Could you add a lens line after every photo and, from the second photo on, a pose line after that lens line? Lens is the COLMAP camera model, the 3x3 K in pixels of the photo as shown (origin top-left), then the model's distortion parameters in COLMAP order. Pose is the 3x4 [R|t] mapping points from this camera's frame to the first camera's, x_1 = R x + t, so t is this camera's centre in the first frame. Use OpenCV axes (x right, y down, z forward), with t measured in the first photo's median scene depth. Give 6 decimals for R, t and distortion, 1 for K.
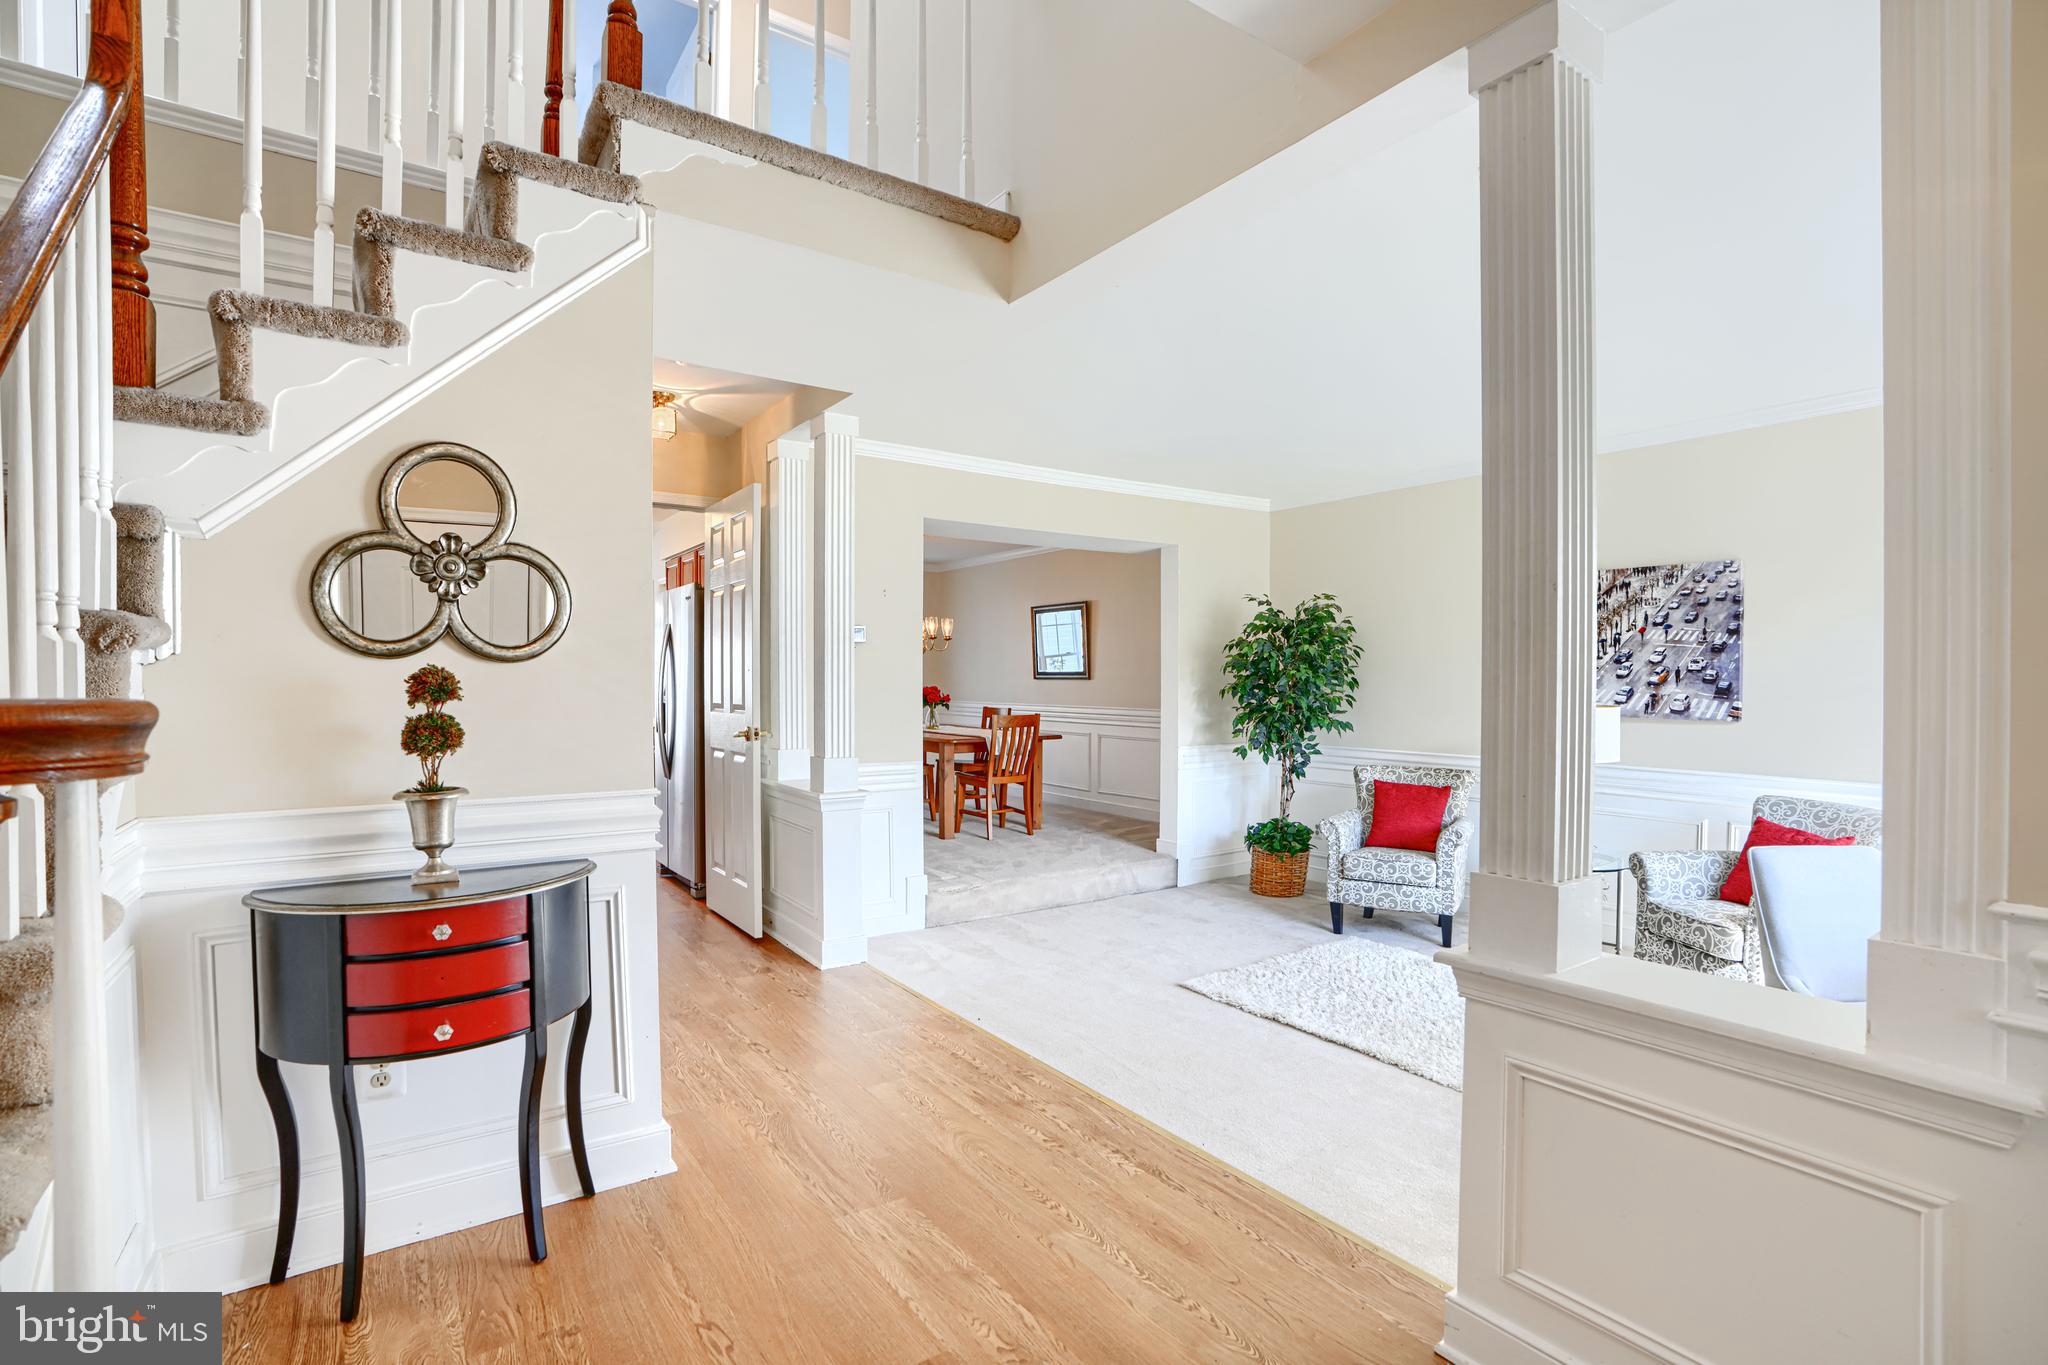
lens RADIAL K [[956.6, 0, 1029.0], [0, 956.6, 690.2], [0, 0, 1]] dist [-0.004053, -0.000473]
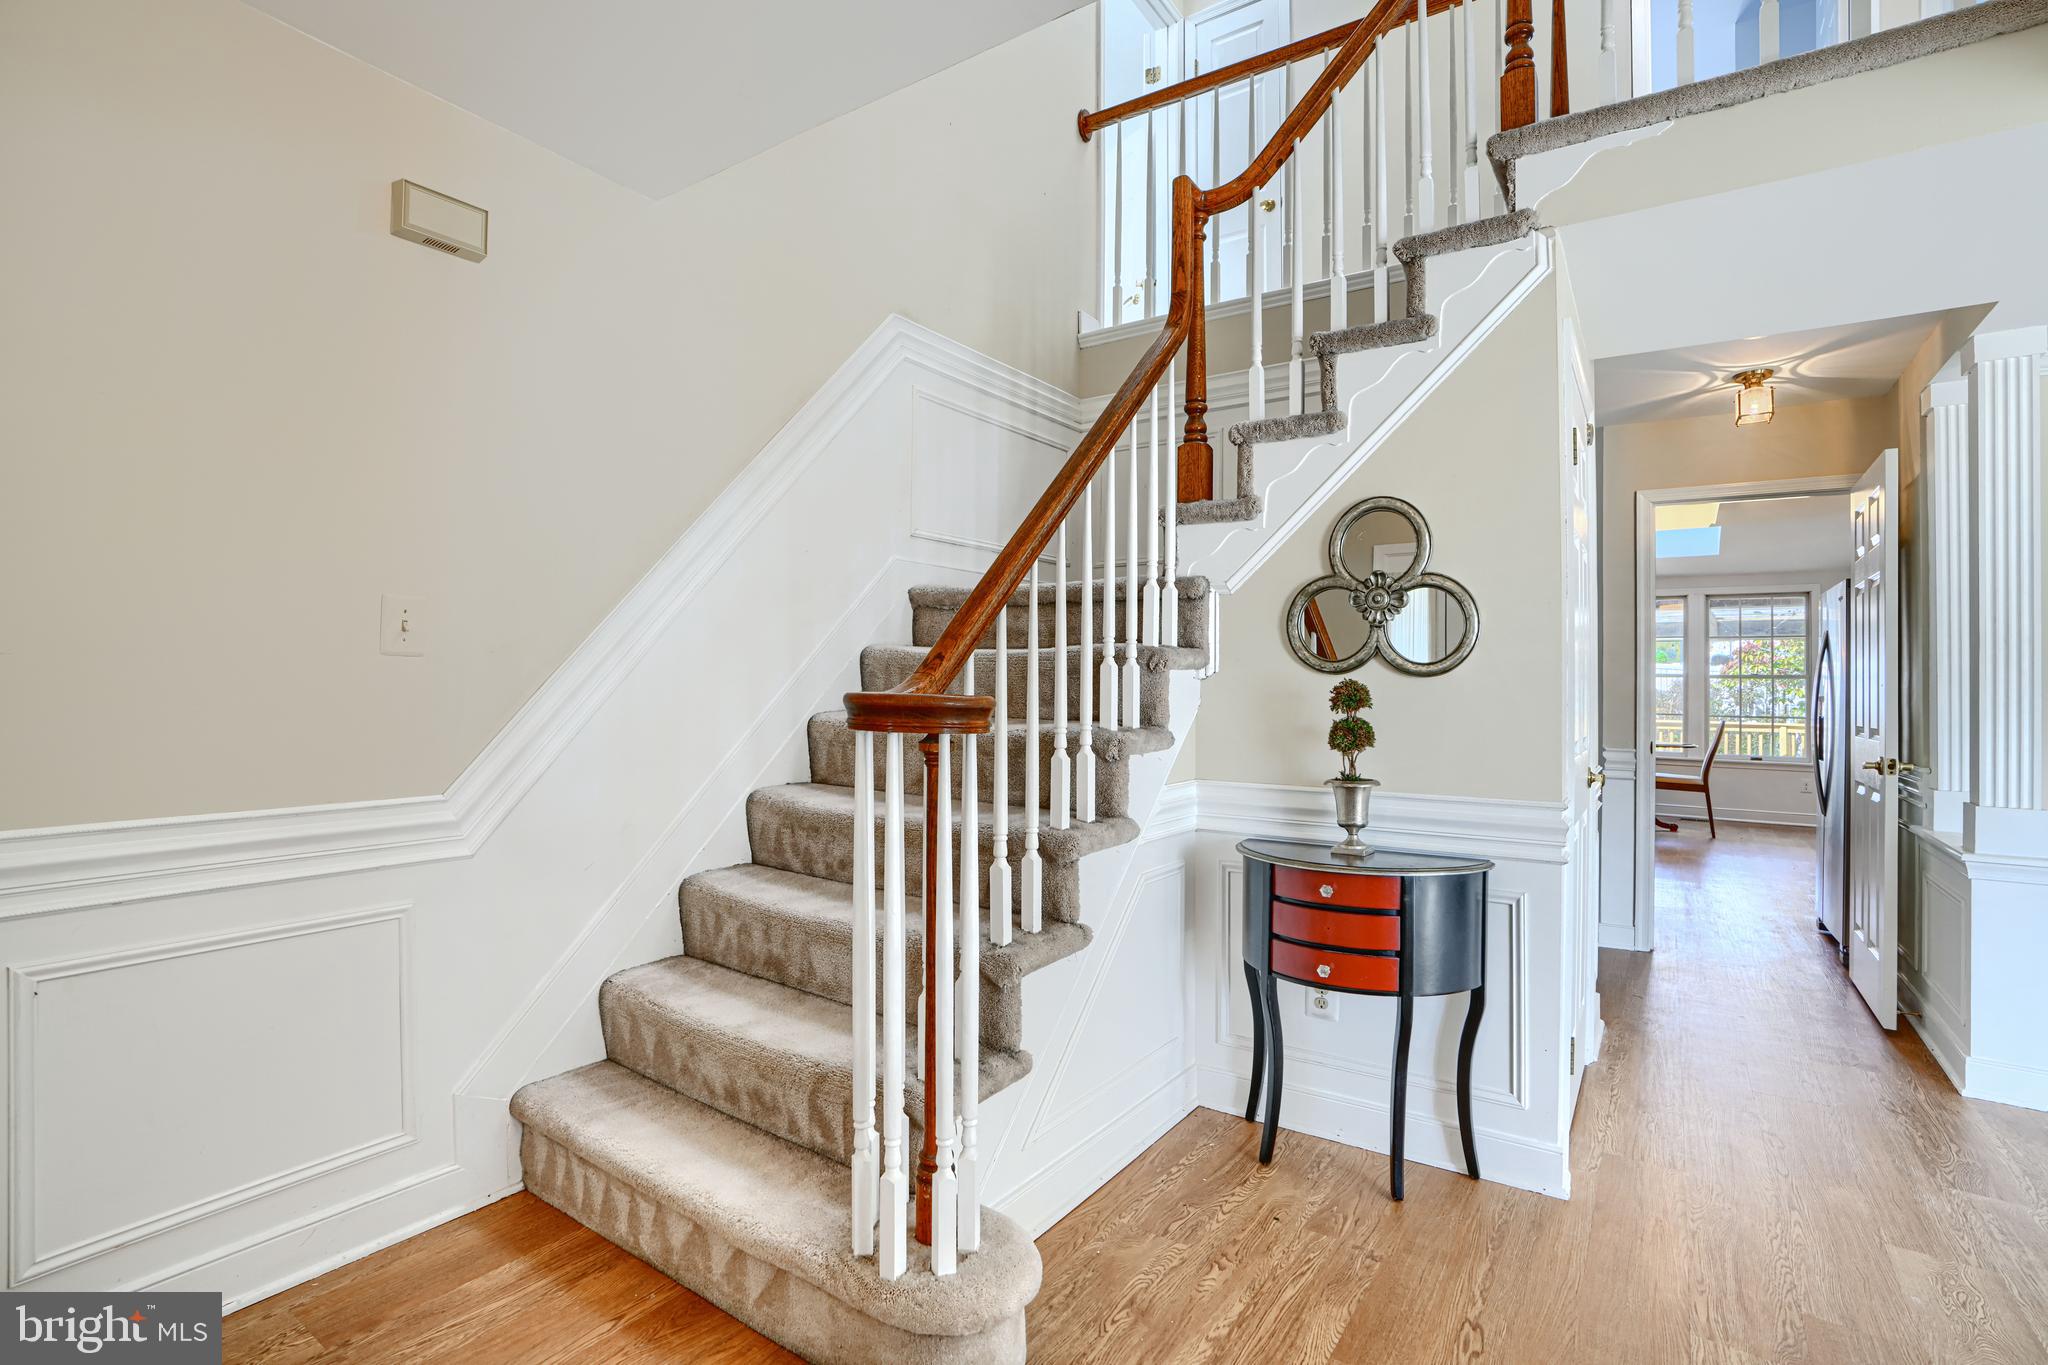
lens RADIAL K [[929.1, 0, 1021.6], [0, 929.1, 675.9], [0, 0, 1]] dist [-0.012407, 0.000989]
pose [[0.409037, -0.007879, -0.912484, 0.102266], [-0.021316, 0.999607, -0.018186, 0.000153], [0.912269, 0.026890, 0.408708, 0.038341]]
